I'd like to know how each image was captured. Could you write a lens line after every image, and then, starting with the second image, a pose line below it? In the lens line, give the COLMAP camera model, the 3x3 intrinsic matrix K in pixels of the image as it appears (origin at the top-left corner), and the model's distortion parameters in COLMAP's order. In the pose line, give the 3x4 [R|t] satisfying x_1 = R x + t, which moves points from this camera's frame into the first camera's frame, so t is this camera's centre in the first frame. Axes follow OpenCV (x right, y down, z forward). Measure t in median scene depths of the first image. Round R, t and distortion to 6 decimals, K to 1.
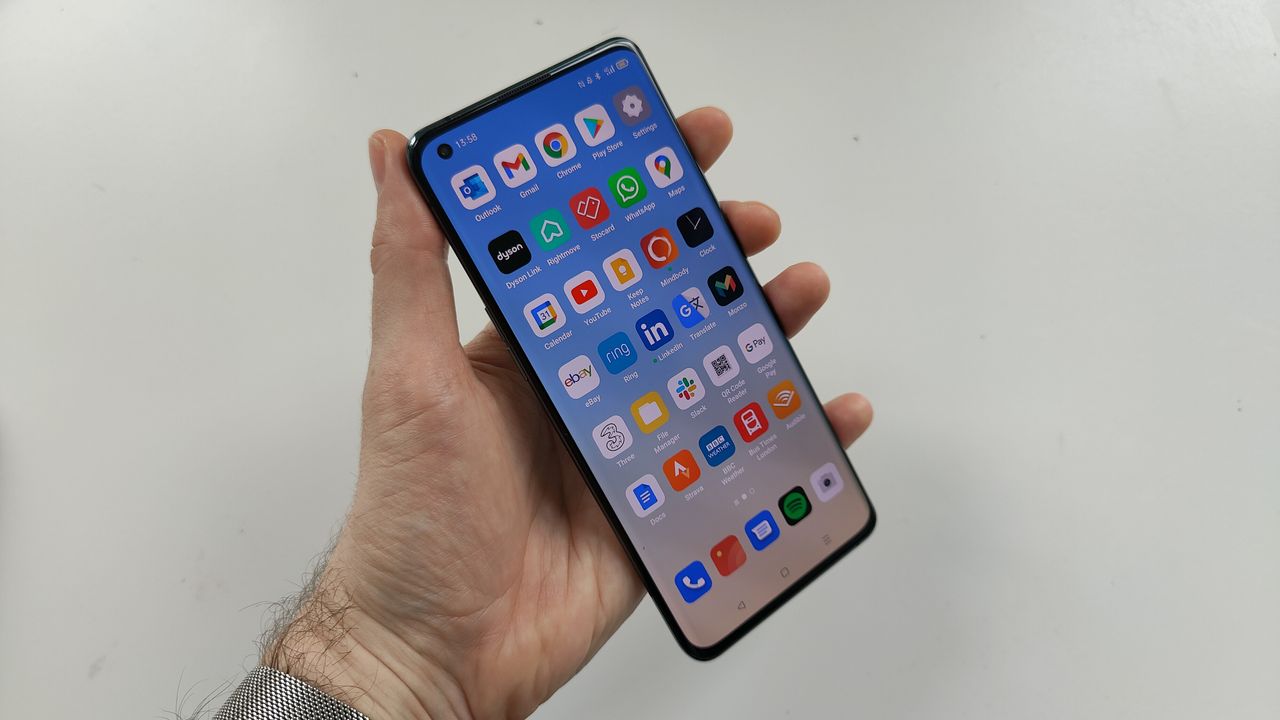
lens RADIAL K [[1021.7, 0, 642.9], [0, 1021.7, 358.5], [0, 0, 1]] dist [-0.017050, -0.001149]
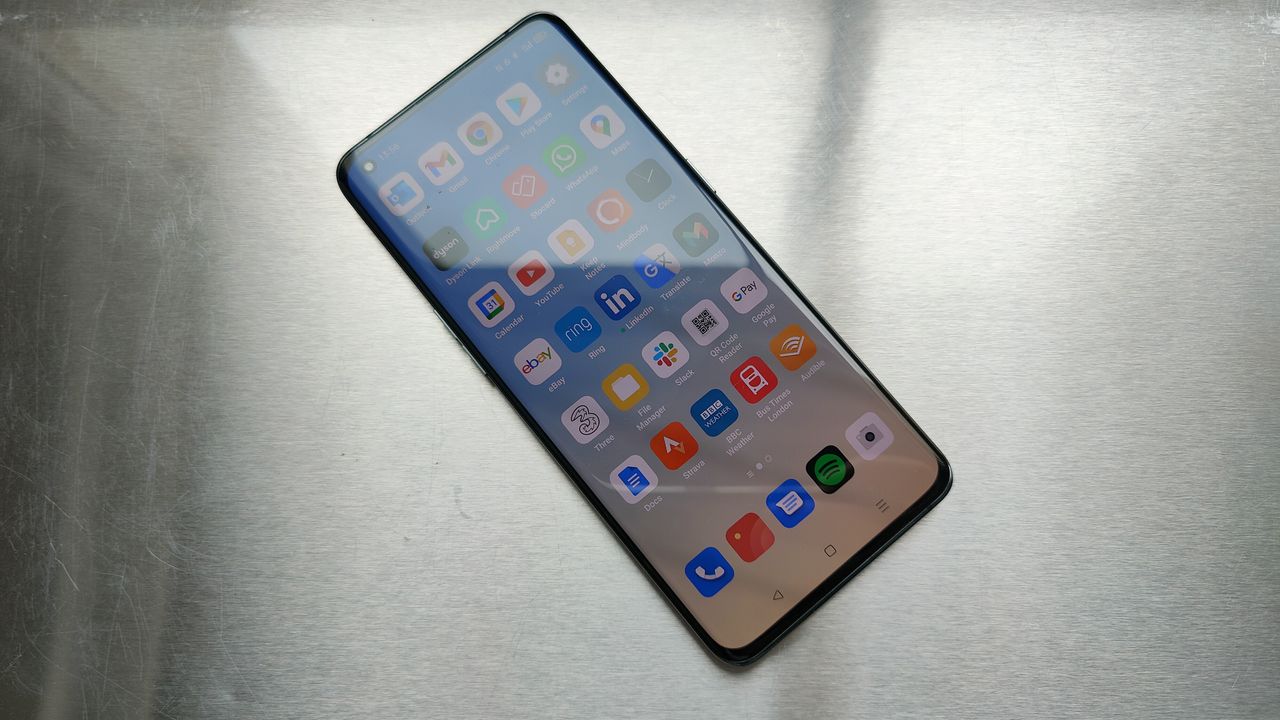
lens RADIAL K [[1021.7, 0, 640.7], [0, 1021.7, 364.8], [0, 0, 1]] dist [-0.017050, -0.001149]
pose [[0.992150, -0.116605, 0.045180, -0.017624], [0.115510, 0.992962, 0.026135, 0.011193], [-0.047909, -0.020711, 0.998637, 0.099930]]
